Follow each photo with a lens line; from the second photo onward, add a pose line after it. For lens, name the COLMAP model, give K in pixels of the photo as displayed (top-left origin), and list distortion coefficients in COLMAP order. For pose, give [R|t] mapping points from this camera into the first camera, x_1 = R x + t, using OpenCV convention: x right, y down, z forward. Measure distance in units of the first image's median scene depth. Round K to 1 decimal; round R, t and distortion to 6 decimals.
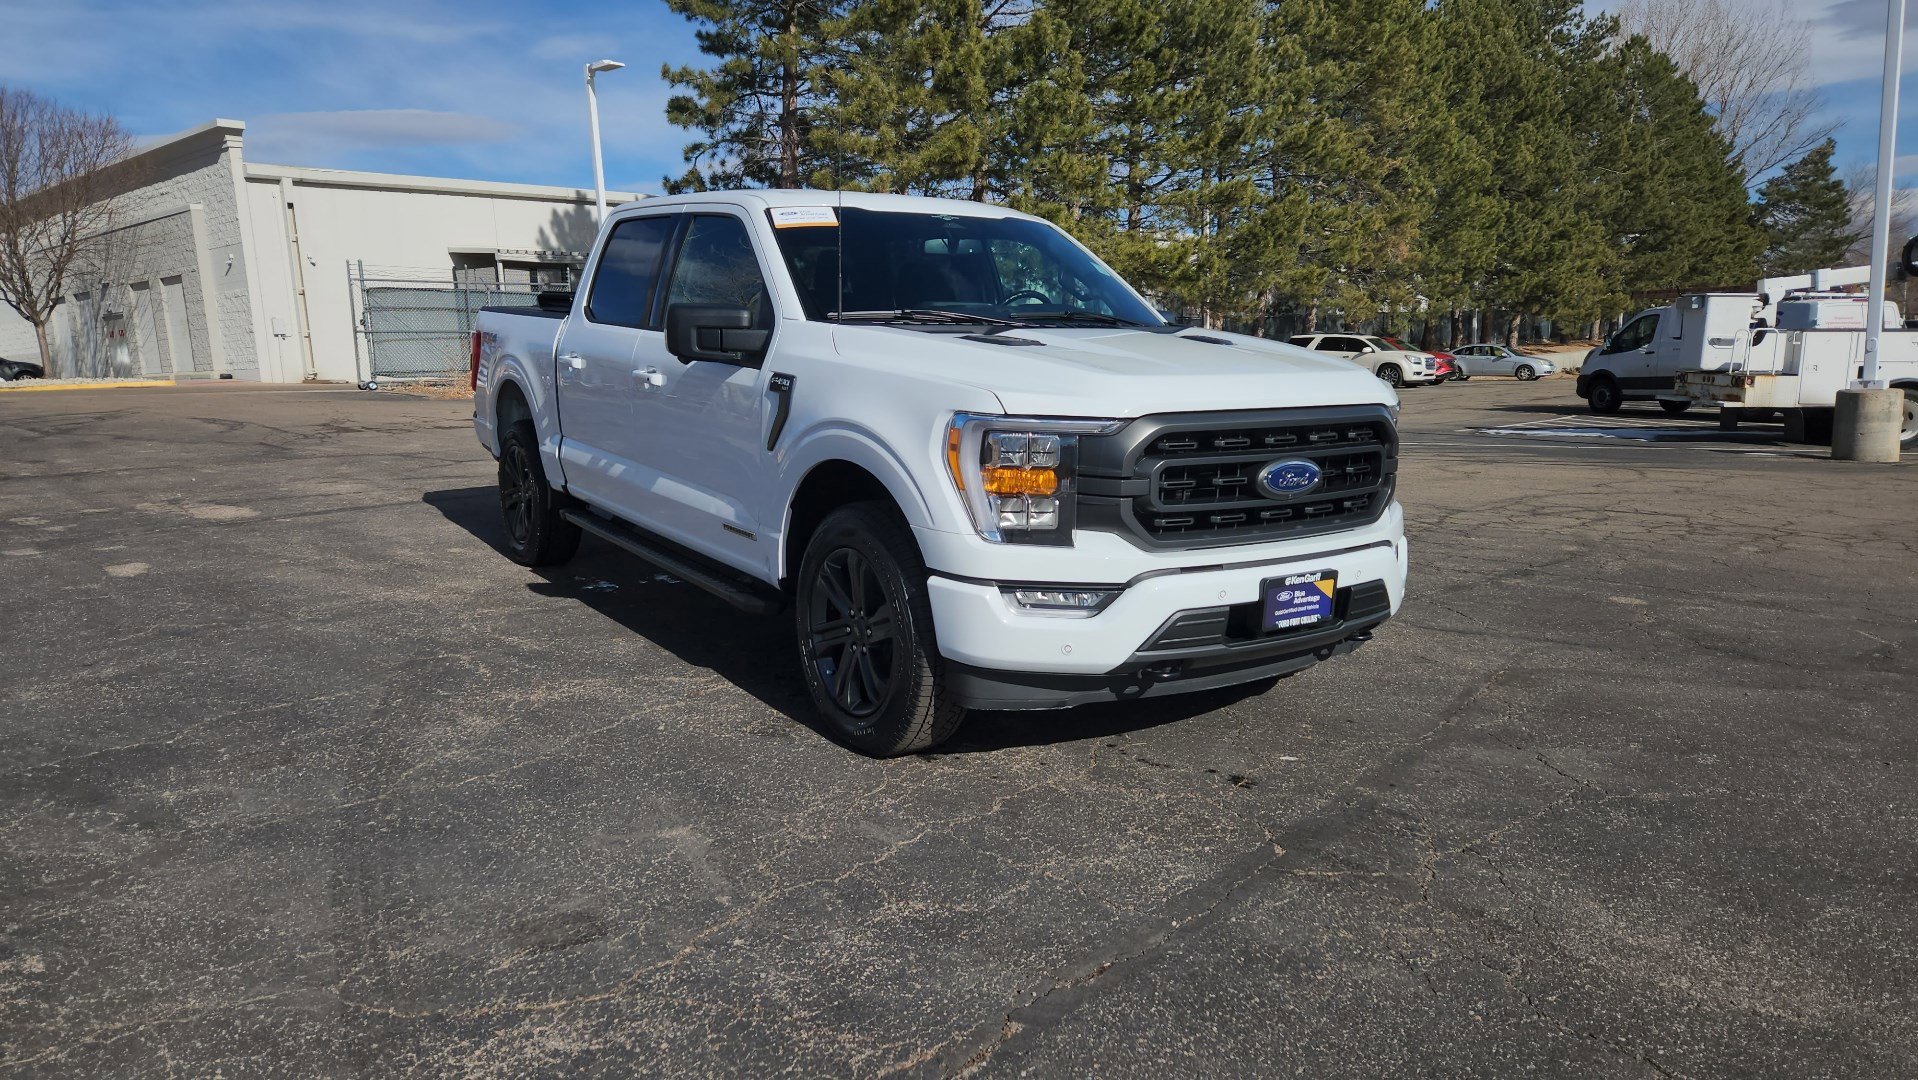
lens RADIAL K [[1282.5, 0, 923.3], [0, 1282.5, 550.8], [0, 0, 1]] dist [0.077925, -0.060775]
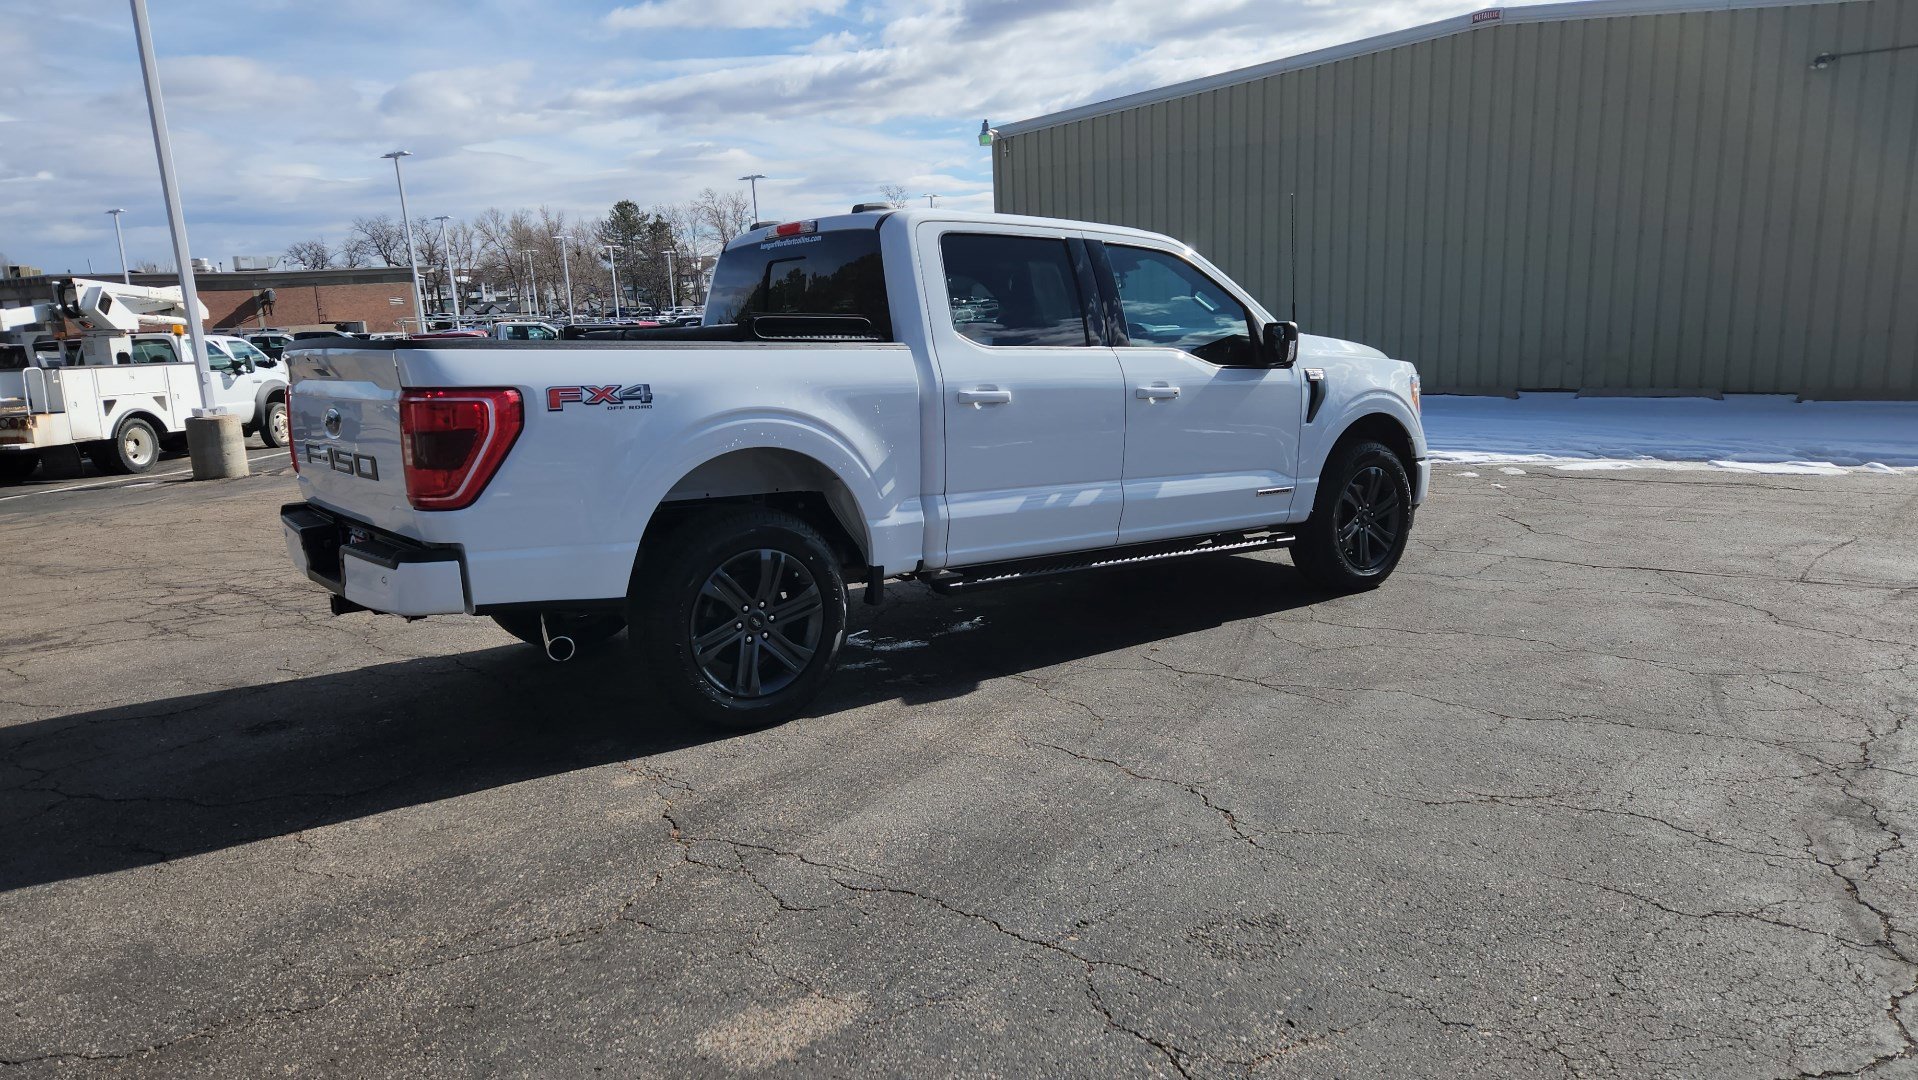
lens RADIAL K [[1300.3, 0, 917.6], [0, 1300.3, 533.2], [0, 0, 1]] dist [0.086737, -0.071207]
pose [[-0.073113, -0.153113, 0.985500, -0.245717], [0.203844, 0.964990, 0.165050, -0.046059], [-0.976269, 0.212956, -0.039342, 0.240671]]
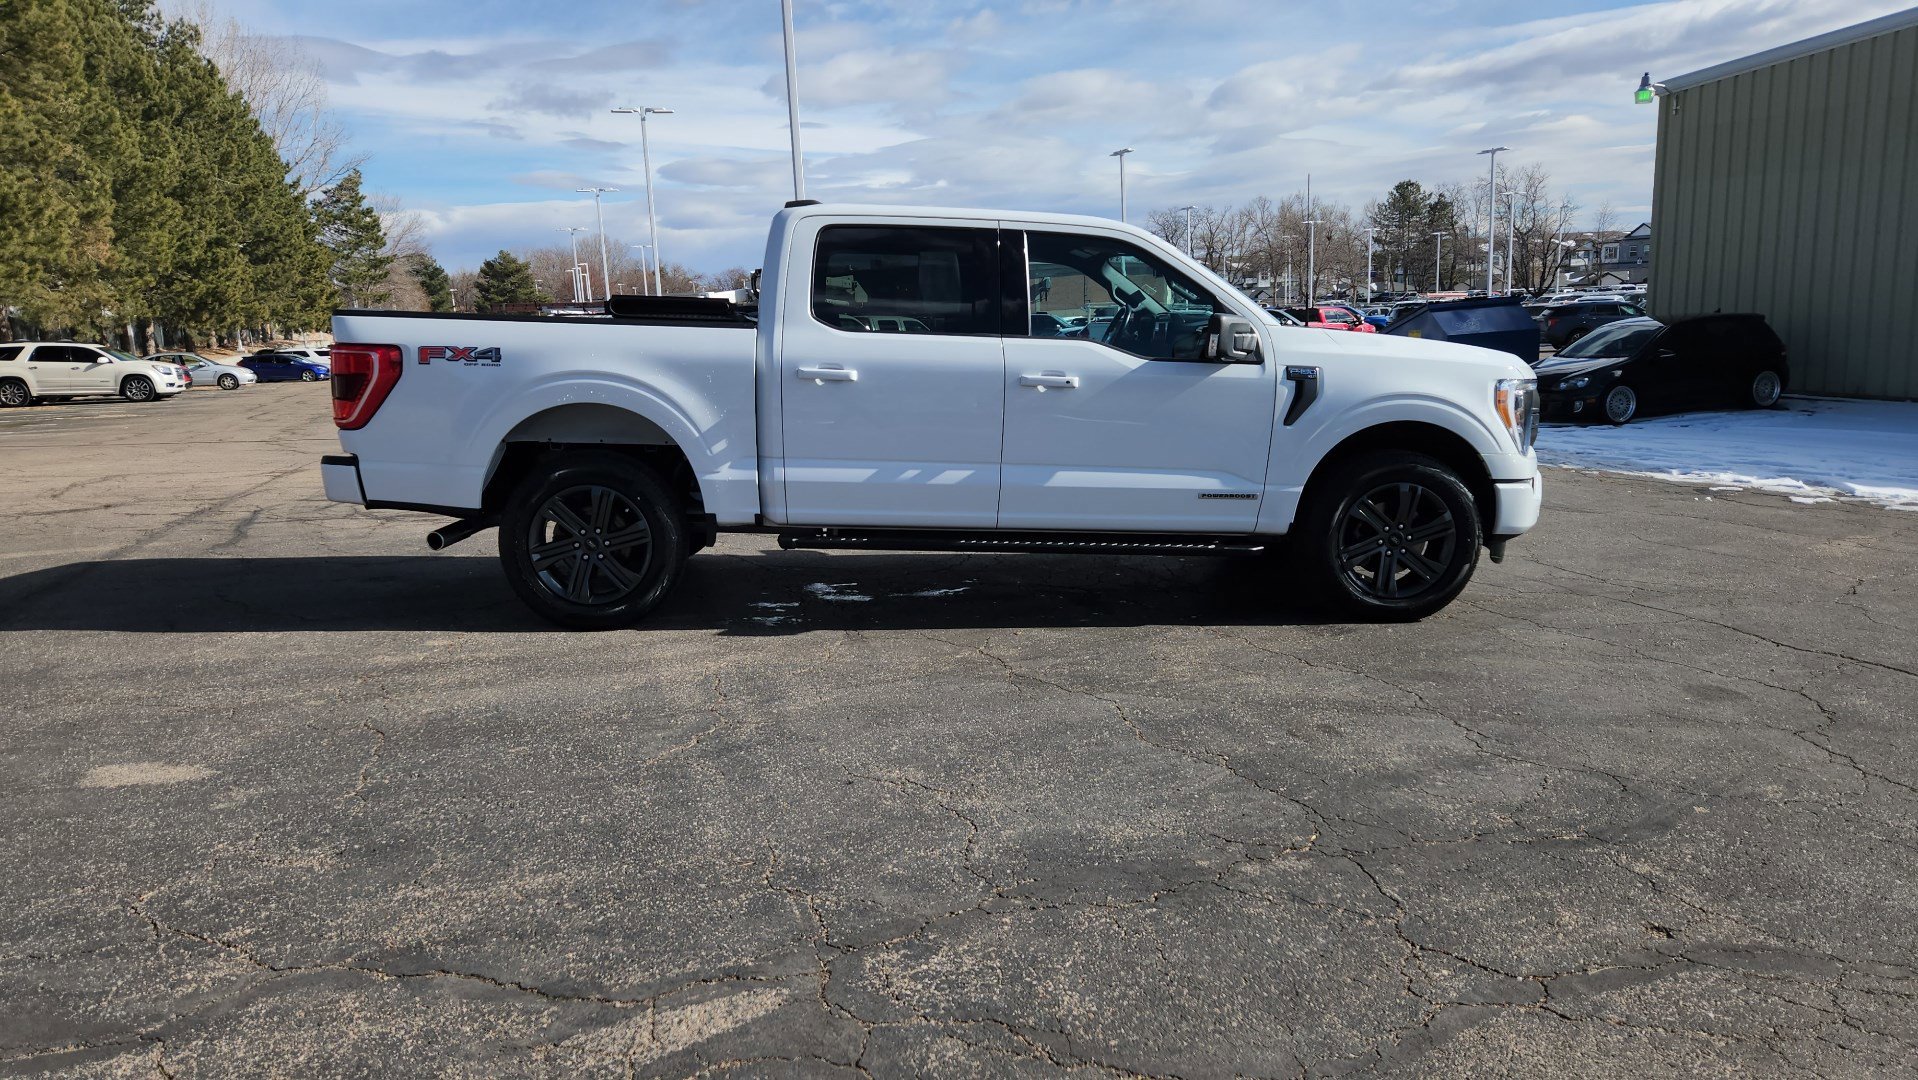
lens RADIAL K [[1282.5, 0, 923.3], [0, 1282.5, 550.8], [0, 0, 1]] dist [0.077925, -0.060775]
pose [[0.496203, -0.151565, 0.854875, -0.231095], [0.156880, 0.984089, 0.083415, -0.019231], [-0.853915, 0.092722, 0.512085, 0.104681]]
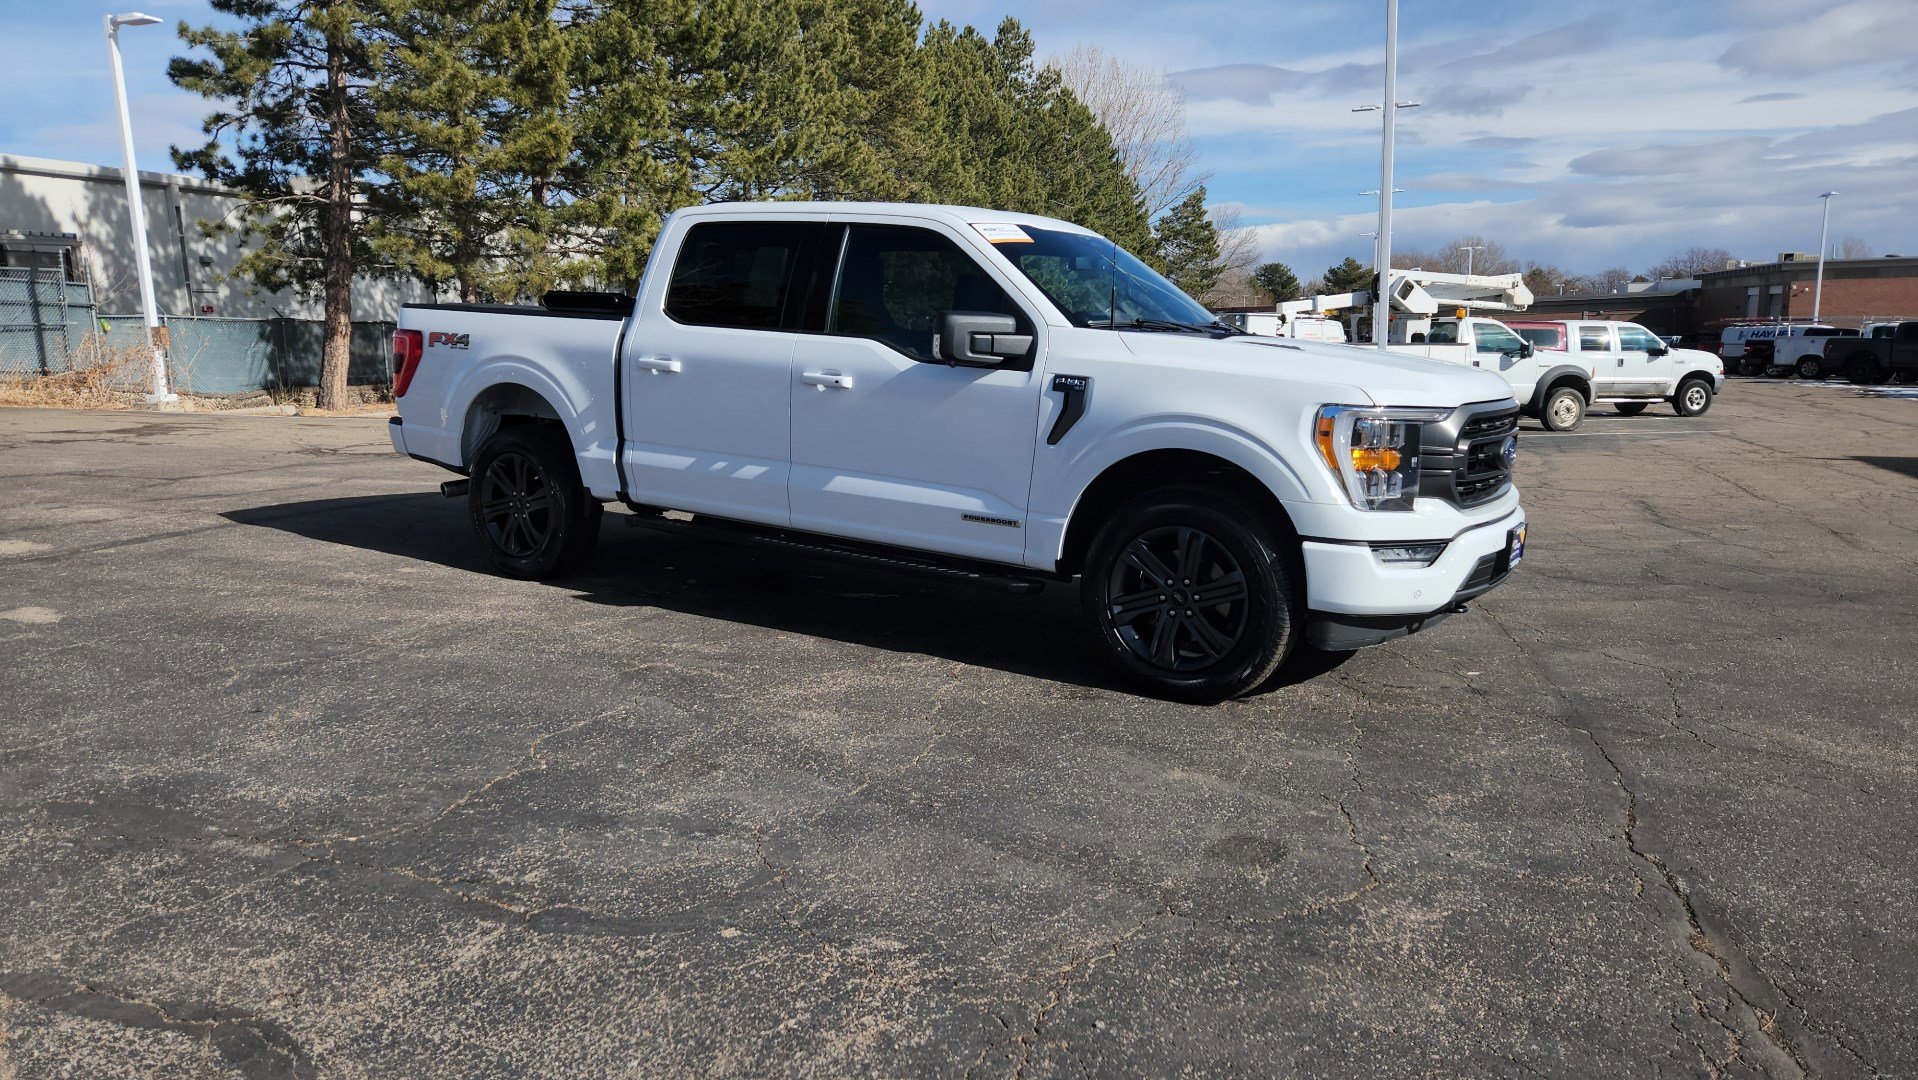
lens RADIAL K [[1282.5, 0, 923.3], [0, 1282.5, 550.8], [0, 0, 1]] dist [0.077925, -0.060775]
pose [[0.918540, -0.055059, 0.391476, -0.105372], [0.056602, 0.998368, 0.007606, -0.000196], [-0.391255, 0.015172, 0.920157, 0.004114]]
